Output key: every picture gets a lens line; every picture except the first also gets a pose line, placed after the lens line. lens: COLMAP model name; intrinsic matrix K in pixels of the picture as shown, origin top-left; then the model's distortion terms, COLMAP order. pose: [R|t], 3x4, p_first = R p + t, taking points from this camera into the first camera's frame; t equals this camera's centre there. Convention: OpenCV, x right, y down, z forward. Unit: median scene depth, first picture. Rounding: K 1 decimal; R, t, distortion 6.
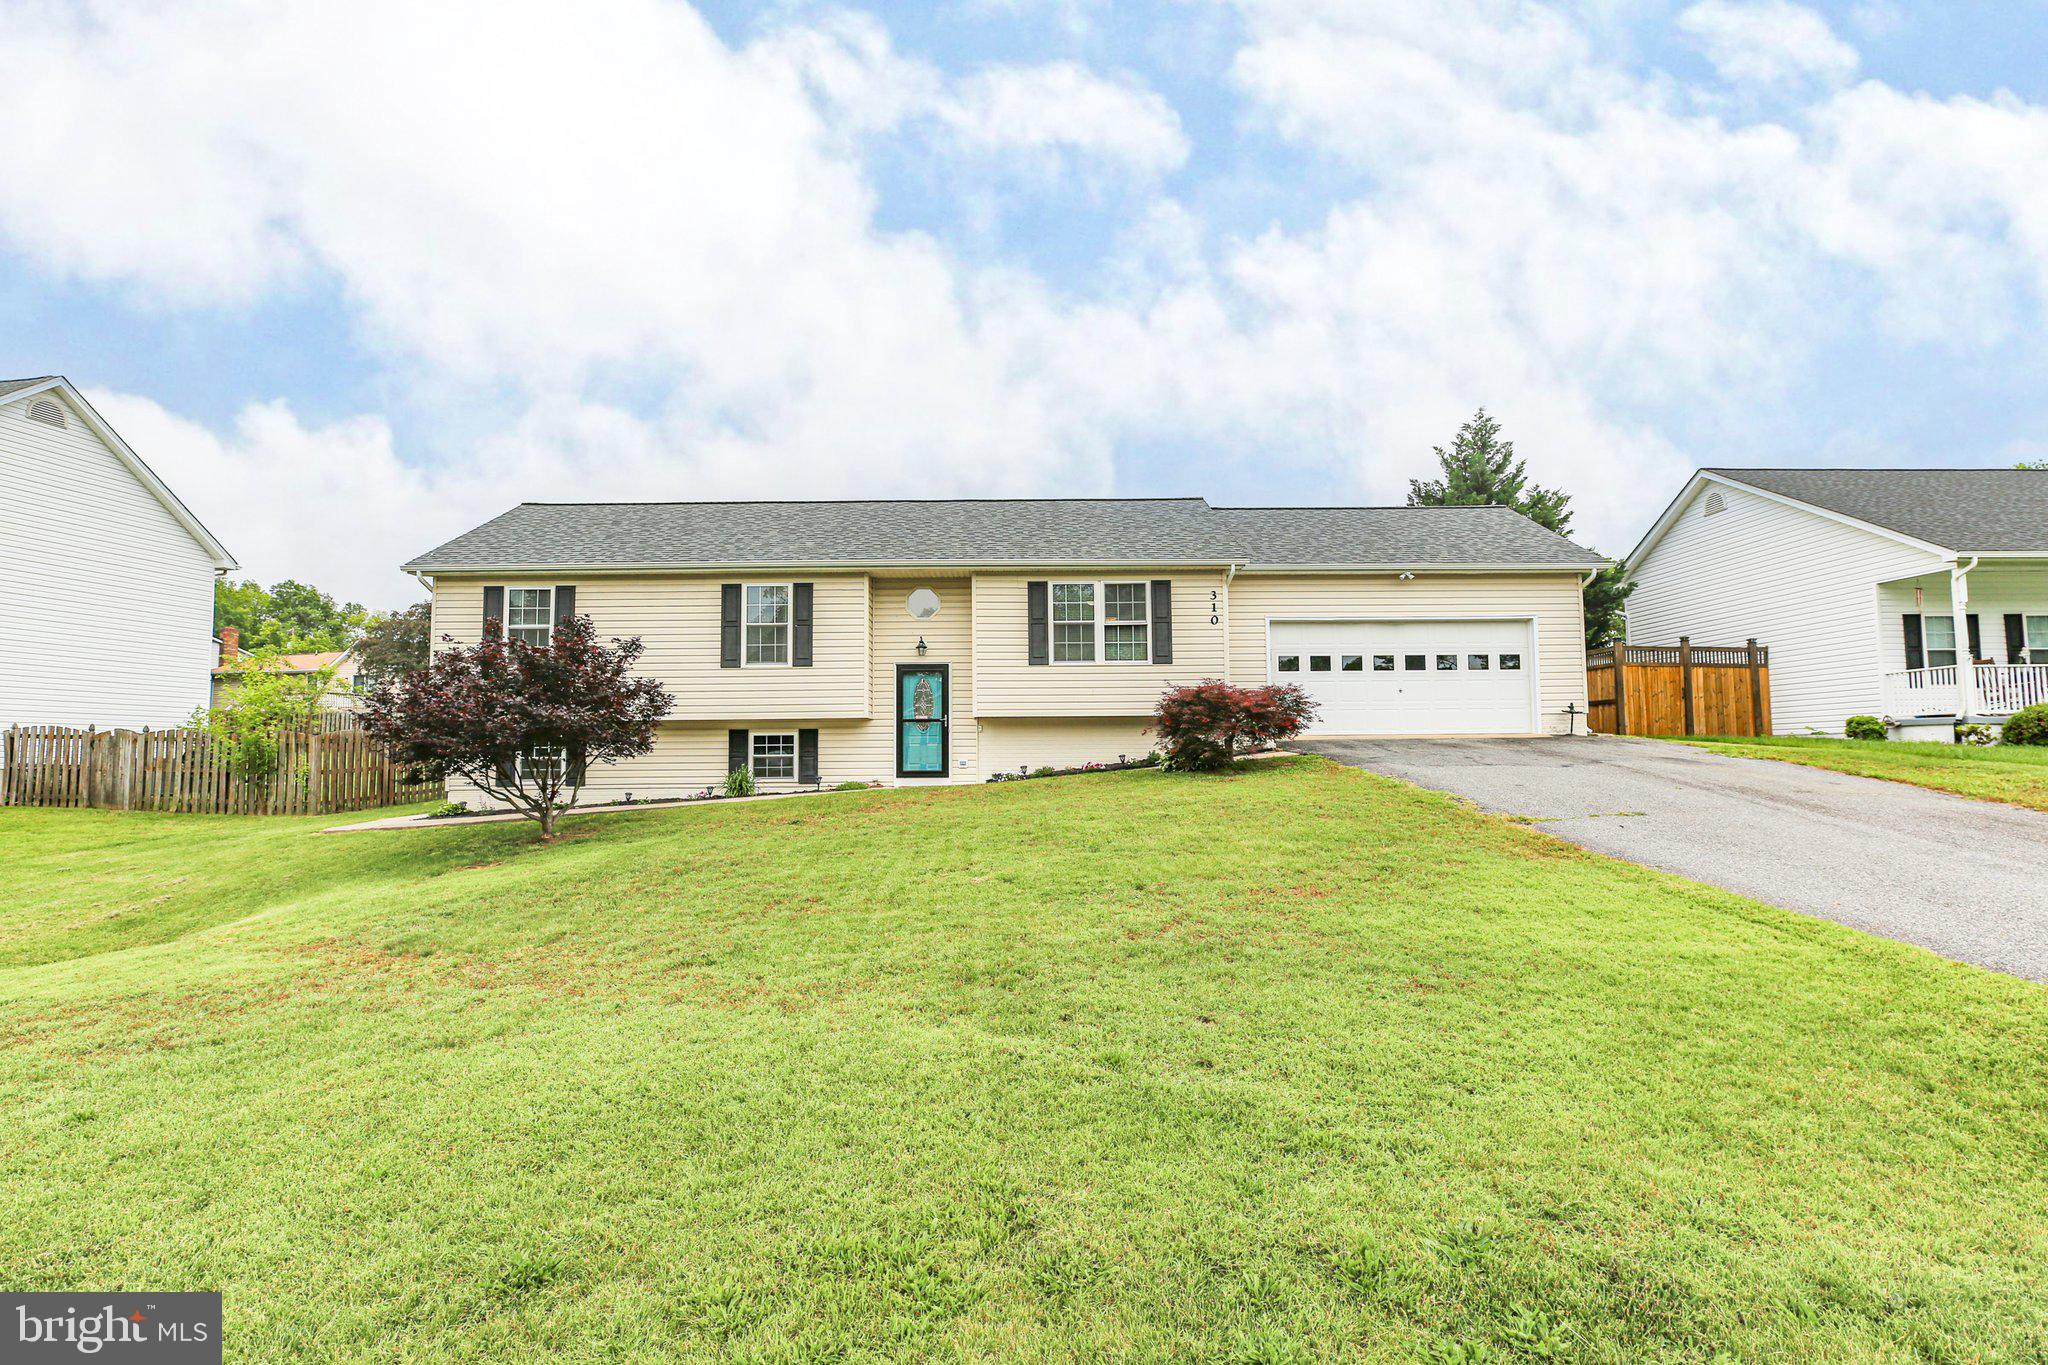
lens RADIAL K [[901.2, 0, 1049.9], [0, 901.2, 673.2], [0, 0, 1]] dist [-0.008598, -0.000911]
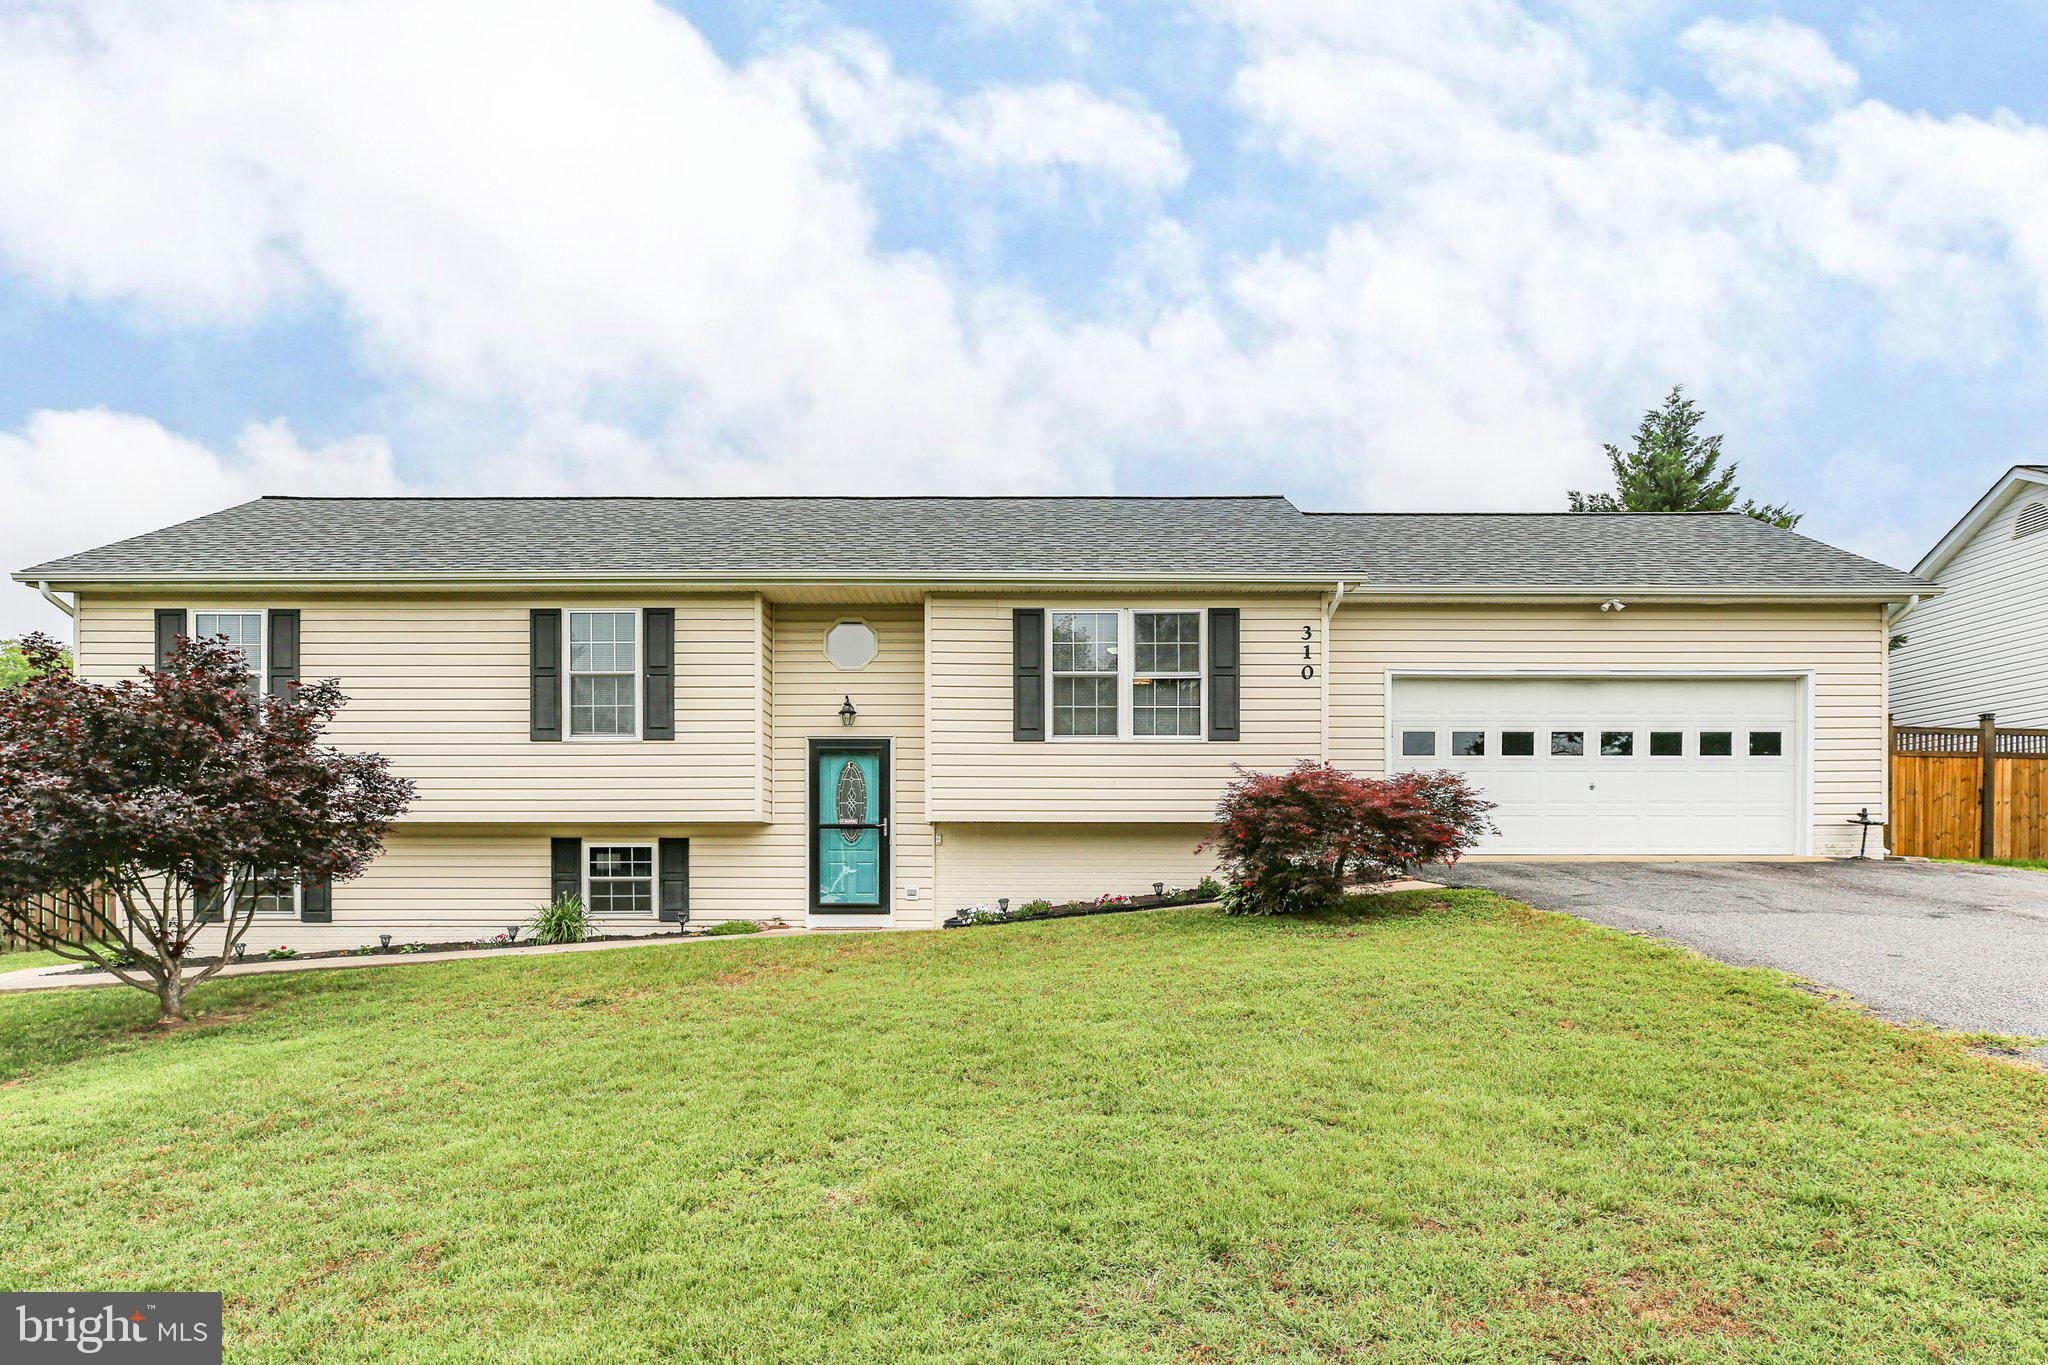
lens RADIAL K [[1097.3, 0, 1046.9], [0, 1097.3, 843.4], [0, 0, 1]] dist [-0.001666, 0.002510]
pose [[0.999848, 0.009465, -0.014621, 0.012029], [-0.008463, 0.997705, 0.067185, 0.010811], [0.015223, -0.067051, 0.997633, 0.218520]]
